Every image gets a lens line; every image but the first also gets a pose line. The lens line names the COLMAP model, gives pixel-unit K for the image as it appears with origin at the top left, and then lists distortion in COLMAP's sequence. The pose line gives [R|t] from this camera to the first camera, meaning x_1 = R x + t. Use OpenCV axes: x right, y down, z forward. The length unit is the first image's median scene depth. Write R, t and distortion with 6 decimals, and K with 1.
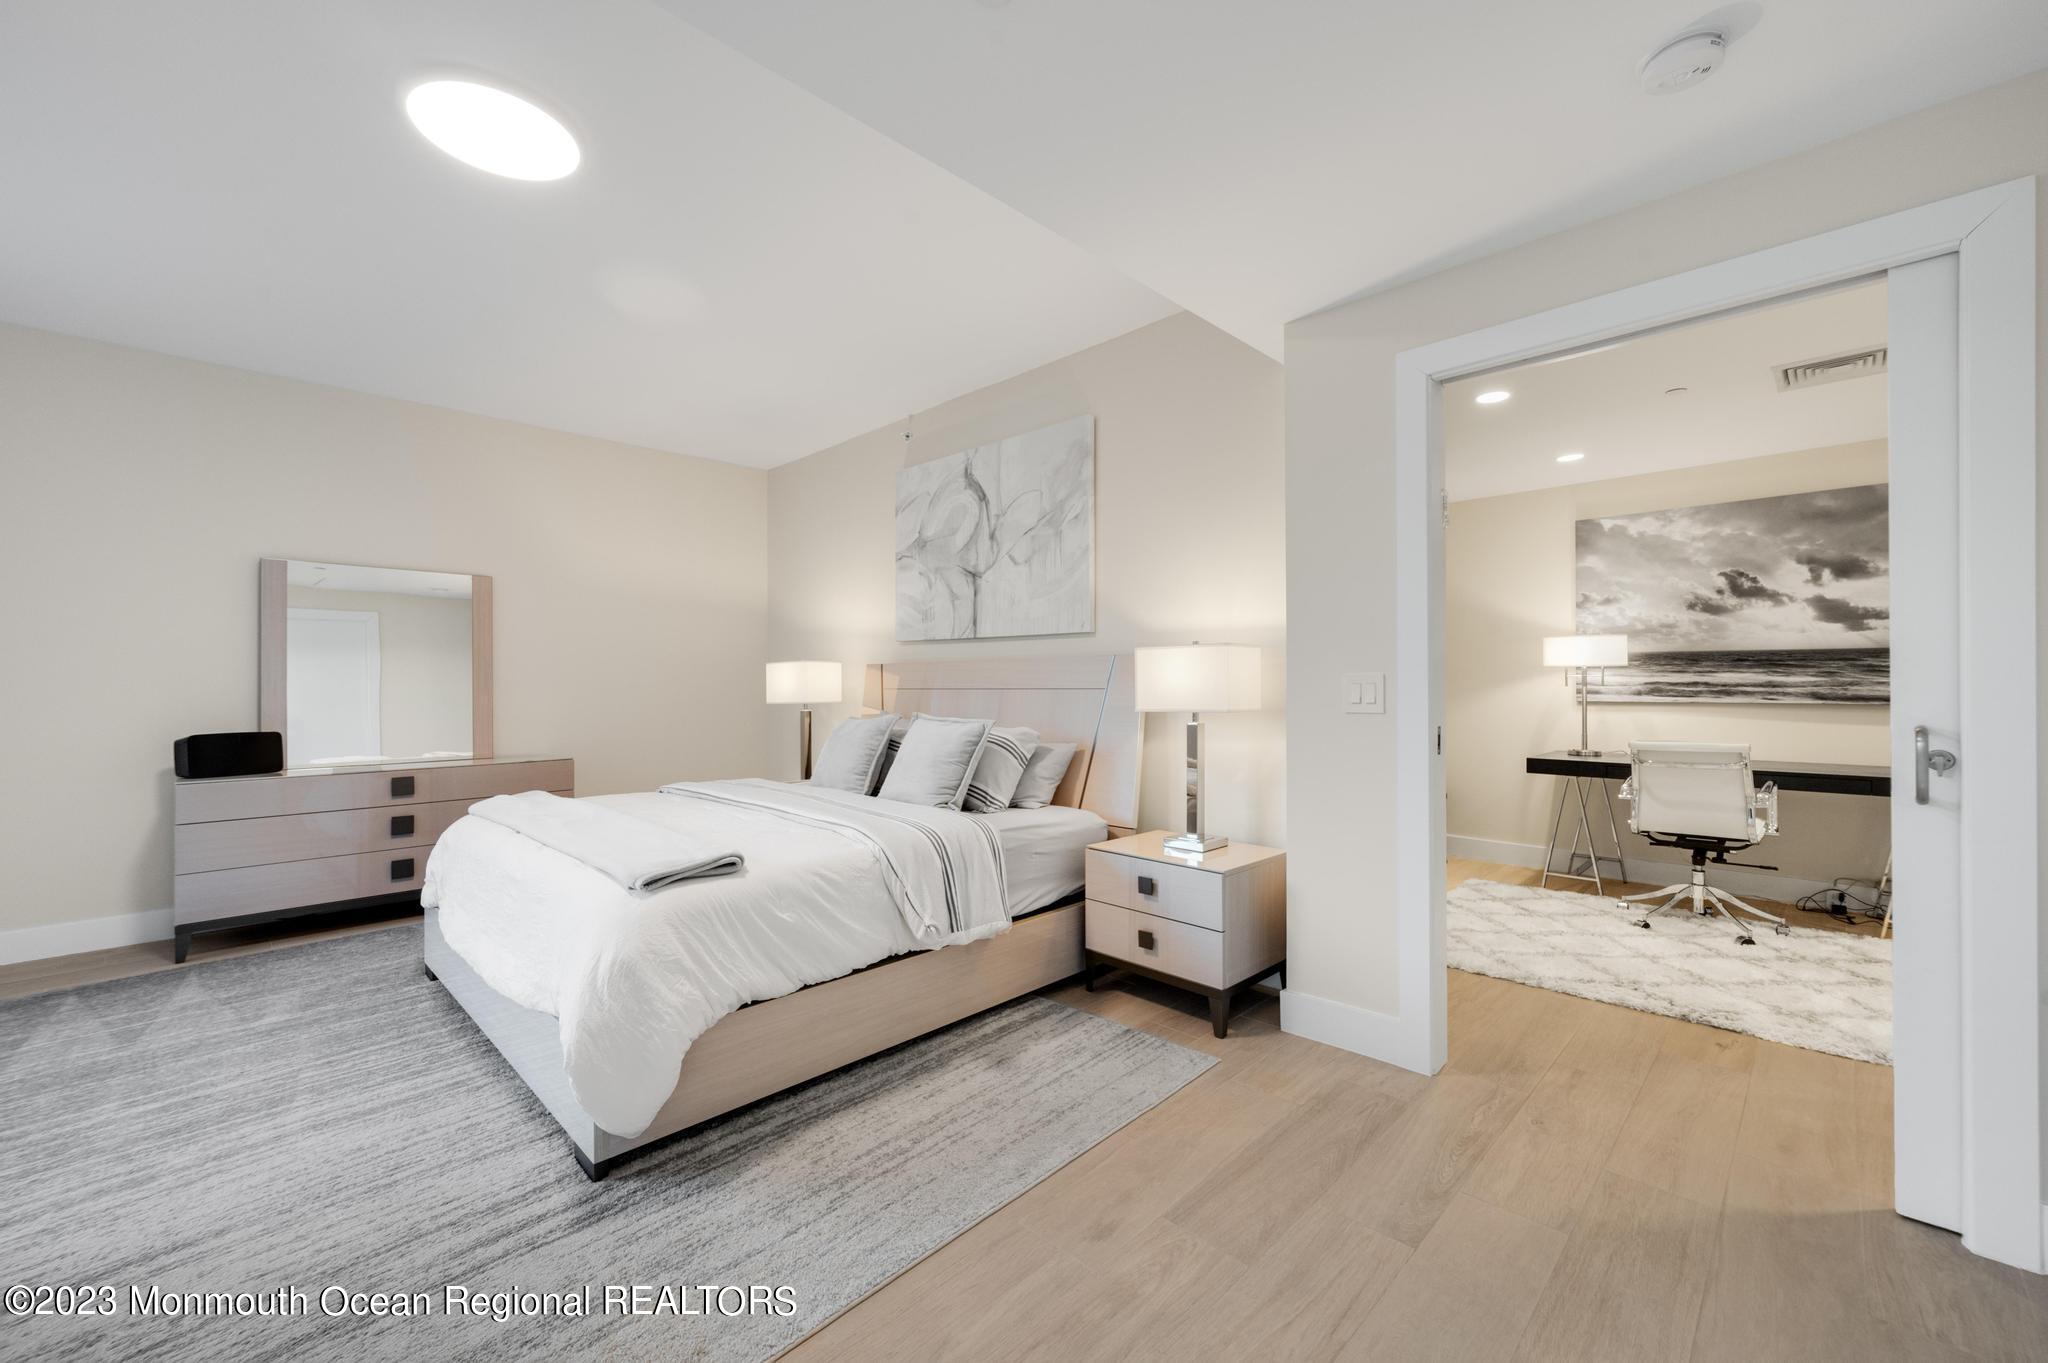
lens RADIAL K [[833.0, 0, 1022.3], [0, 833.0, 686.2], [0, 0, 1]] dist [0.002291, -0.000055]
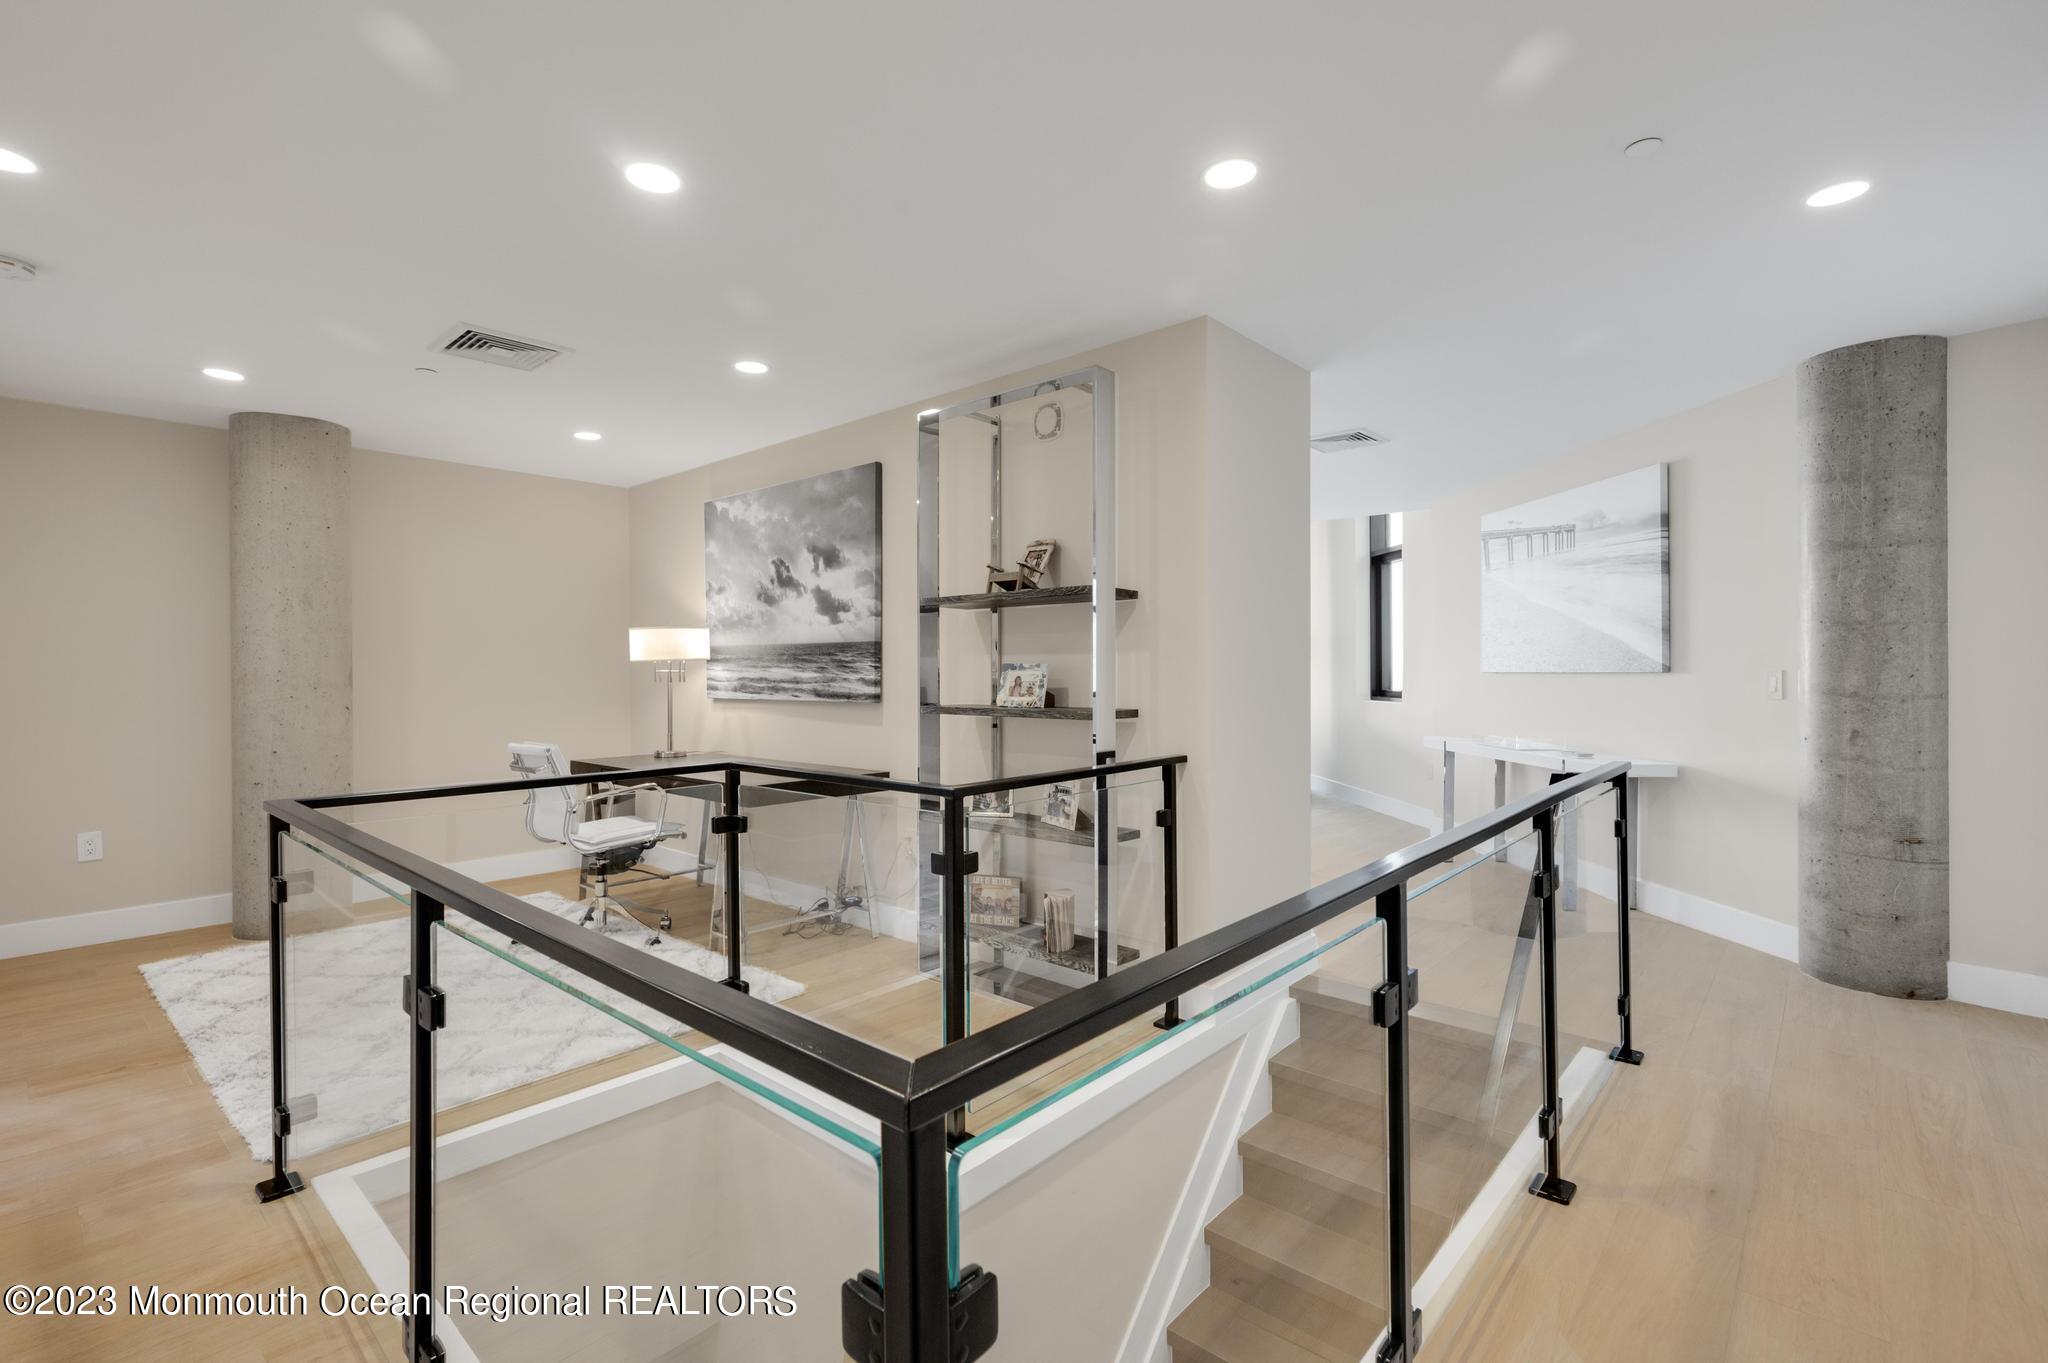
lens RADIAL K [[931.0, 0, 1022.9], [0, 931.0, 678.8], [0, 0, 1]] dist [-0.000102, -0.000035]
pose [[0.998770, -0.000226, 0.049576, 1.089978], [0.000000, 0.999990, 0.004564, -0.008770], [-0.049576, -0.004558, 0.998760, -0.057368]]
